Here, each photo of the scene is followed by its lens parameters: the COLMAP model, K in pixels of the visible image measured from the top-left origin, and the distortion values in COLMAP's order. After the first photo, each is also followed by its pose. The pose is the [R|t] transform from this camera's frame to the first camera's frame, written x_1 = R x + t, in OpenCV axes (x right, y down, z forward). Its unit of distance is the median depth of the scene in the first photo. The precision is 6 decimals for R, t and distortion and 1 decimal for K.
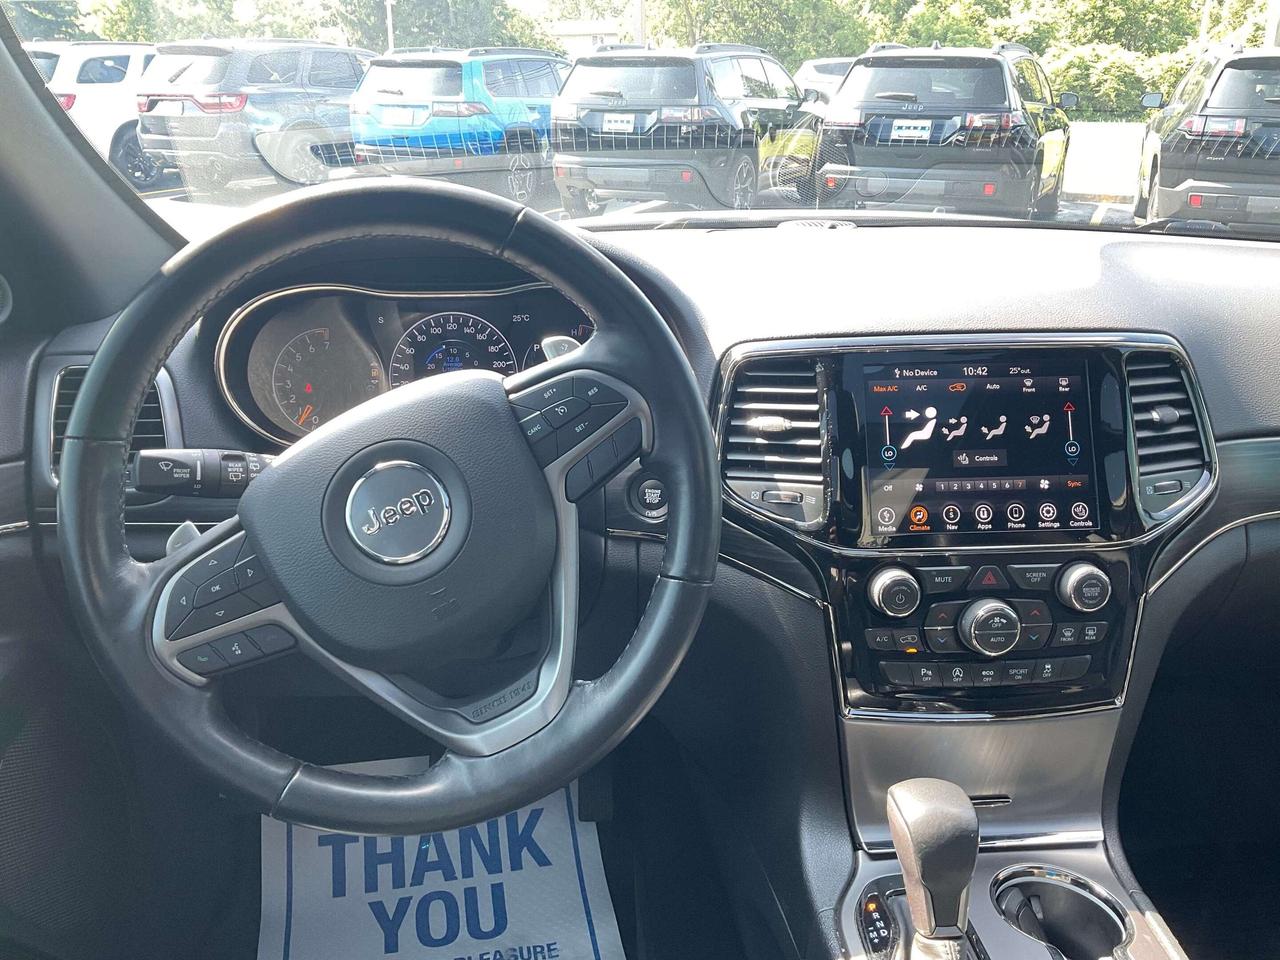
lens RADIAL K [[1063.0, 0, 639.6], [0, 1063.0, 479.8], [0, 0, 1]] dist [0.050802, -0.078533]
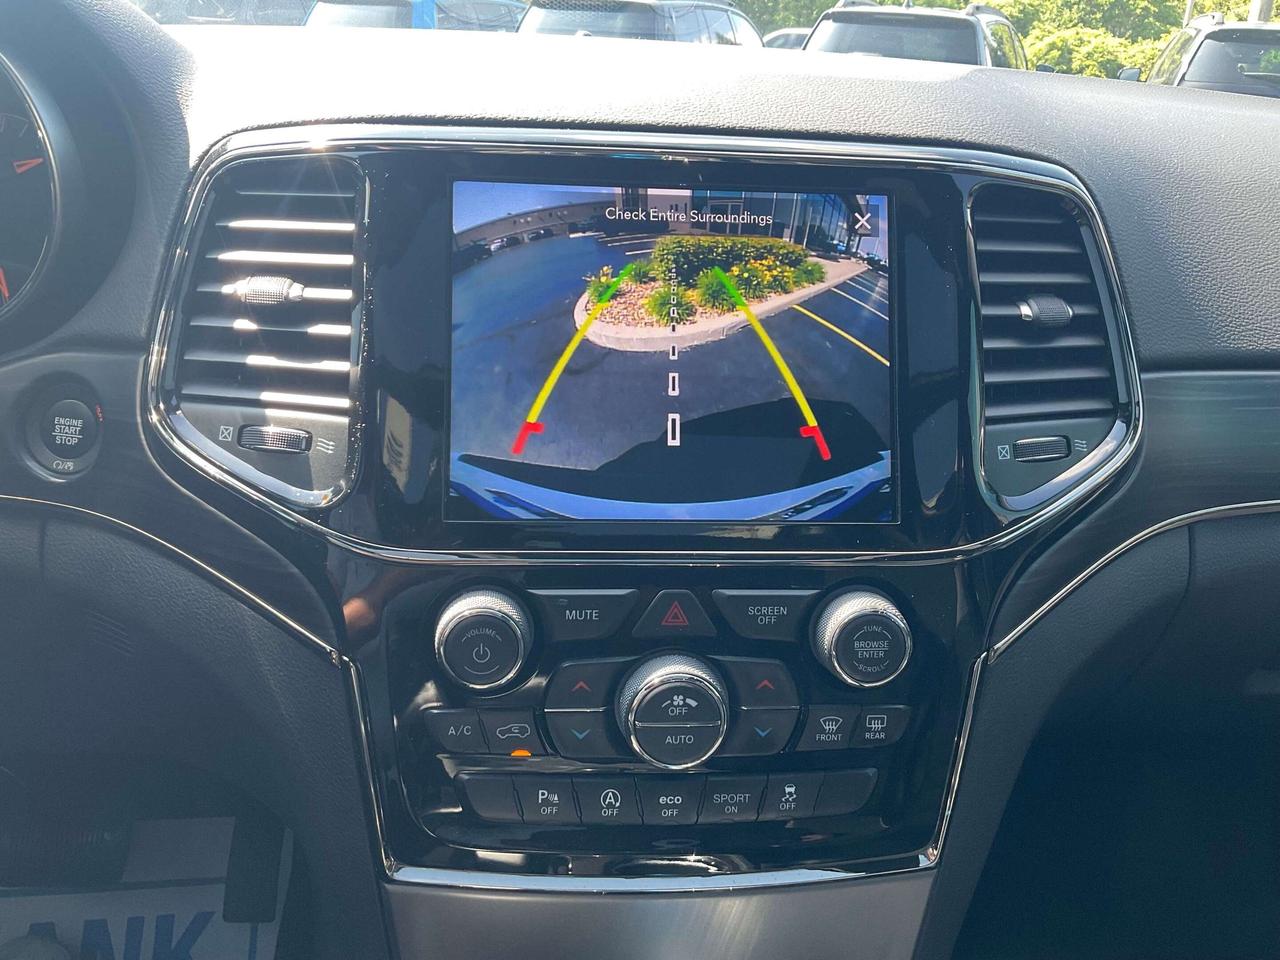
lens RADIAL K [[1063.0, 0, 639.6], [0, 1063.0, 481.5], [0, 0, 1]] dist [0.050802, -0.078533]
pose [[0.998959, 0.035483, 0.028683, 0.284225], [-0.036261, 0.998975, 0.027088, 0.016204], [-0.027692, -0.028100, 0.999221, 0.486469]]
